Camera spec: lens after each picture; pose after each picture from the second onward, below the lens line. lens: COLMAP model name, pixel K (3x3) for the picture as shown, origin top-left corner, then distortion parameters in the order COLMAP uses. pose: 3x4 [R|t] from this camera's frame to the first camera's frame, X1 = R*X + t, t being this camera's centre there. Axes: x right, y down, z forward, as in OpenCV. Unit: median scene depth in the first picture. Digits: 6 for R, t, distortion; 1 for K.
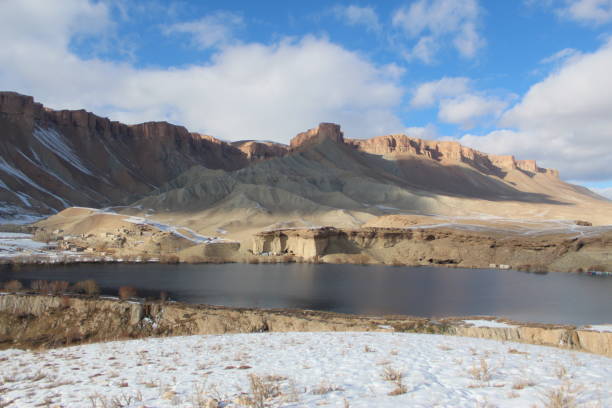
lens RADIAL K [[517.1, 0, 306.1], [0, 517.1, 200.4], [0, 0, 1]] dist [-0.161201, 0.148452]
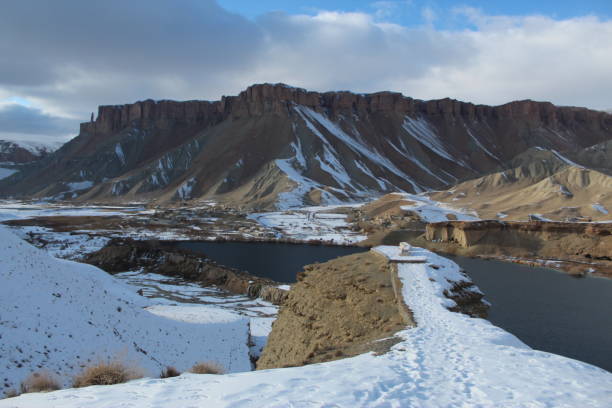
lens RADIAL K [[517.1, 0, 304.3], [0, 517.1, 203.4], [0, 0, 1]] dist [-0.161201, 0.148452]
pose [[0.716789, 0.008846, -0.697234, 0.180647], [0.030932, 0.998532, 0.044469, -0.016789], [0.696603, -0.053442, 0.715463, -0.036818]]
